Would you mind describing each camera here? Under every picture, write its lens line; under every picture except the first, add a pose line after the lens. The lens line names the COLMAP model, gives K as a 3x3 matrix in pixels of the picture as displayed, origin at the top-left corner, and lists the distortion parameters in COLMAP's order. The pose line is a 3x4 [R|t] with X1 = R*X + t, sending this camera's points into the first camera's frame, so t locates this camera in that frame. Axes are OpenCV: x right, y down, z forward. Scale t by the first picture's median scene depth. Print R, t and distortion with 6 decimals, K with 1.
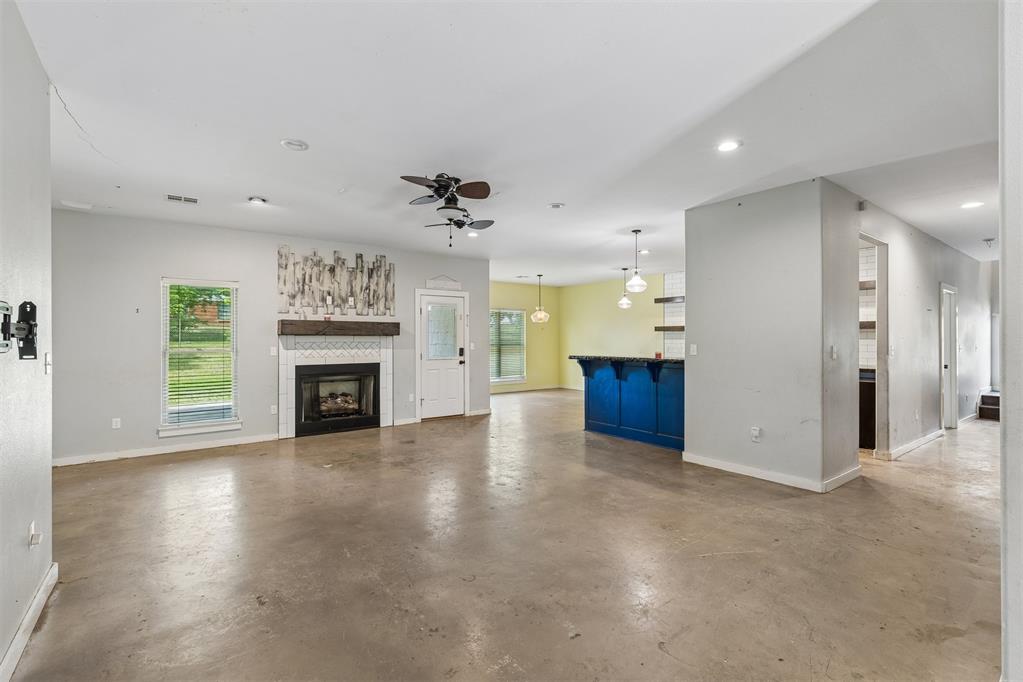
lens RADIAL K [[459.4, 0, 511.5], [0, 459.4, 341.0], [0, 0, 1]] dist [0.001037, -0.000035]
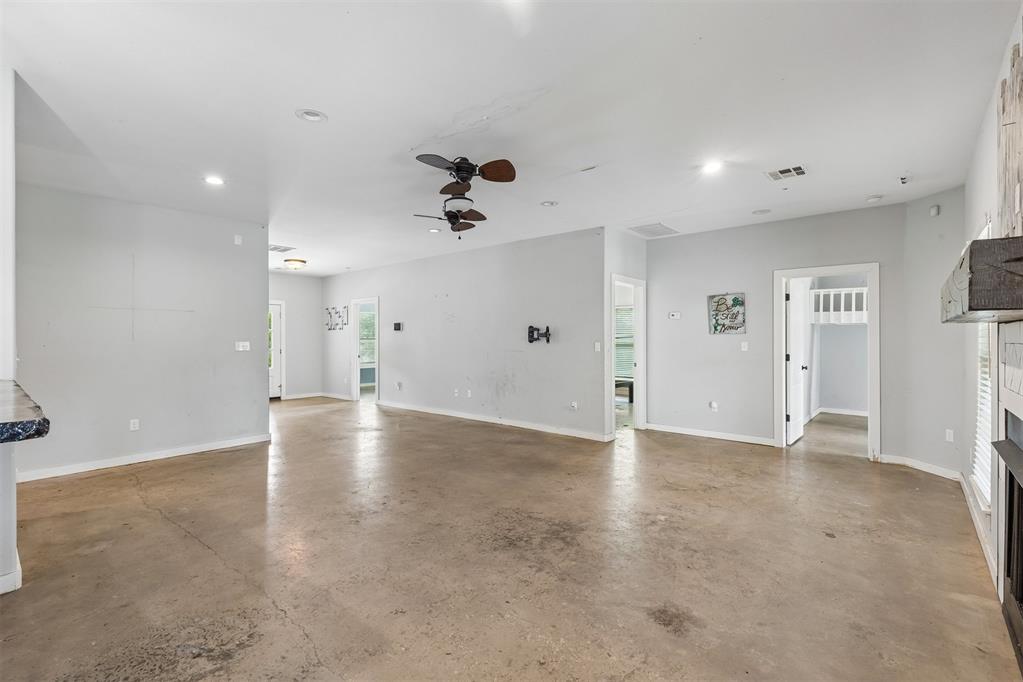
lens RADIAL K [[466.7, 0, 517.4], [0, 466.7, 333.5], [0, 0, 1]] dist [-0.003332, -0.000786]
pose [[-0.977909, 0.002495, -0.209015, -0.032063], [0.003458, 0.999985, -0.004243, -0.002335], [0.209002, -0.004872, -0.977903, 1.358340]]
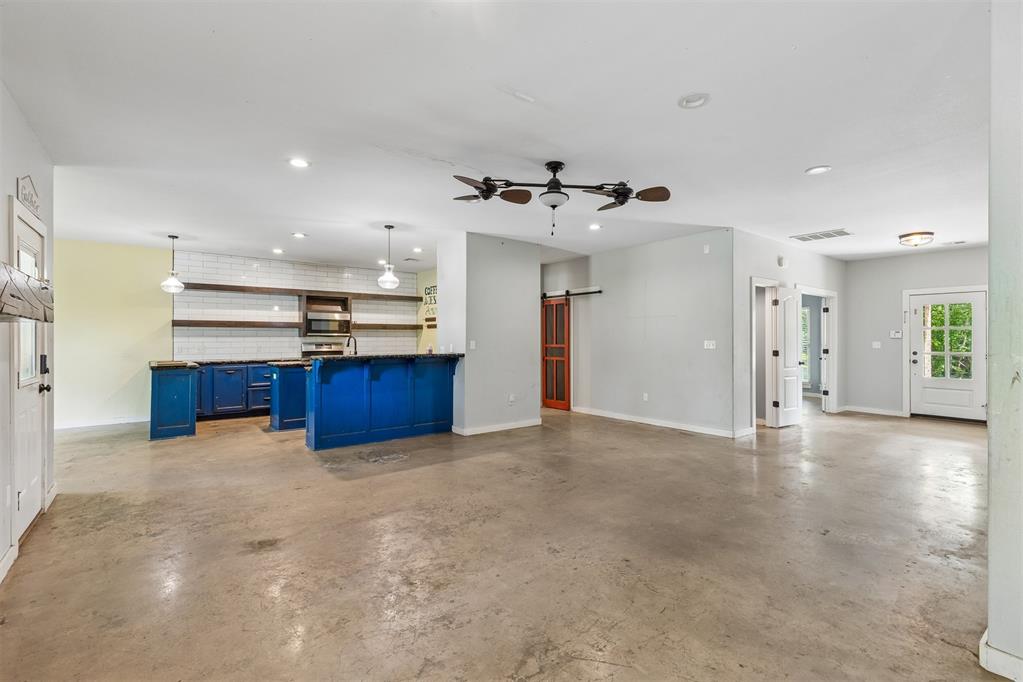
lens RADIAL K [[459.4, 0, 511.5], [0, 459.4, 341.0], [0, 0, 1]] dist [0.001037, -0.000035]
pose [[-0.001509, -0.005017, 0.999986, -0.727551], [0.004184, 0.999979, 0.005023, 0.001925], [-0.999990, 0.004192, -0.001488, 0.747551]]
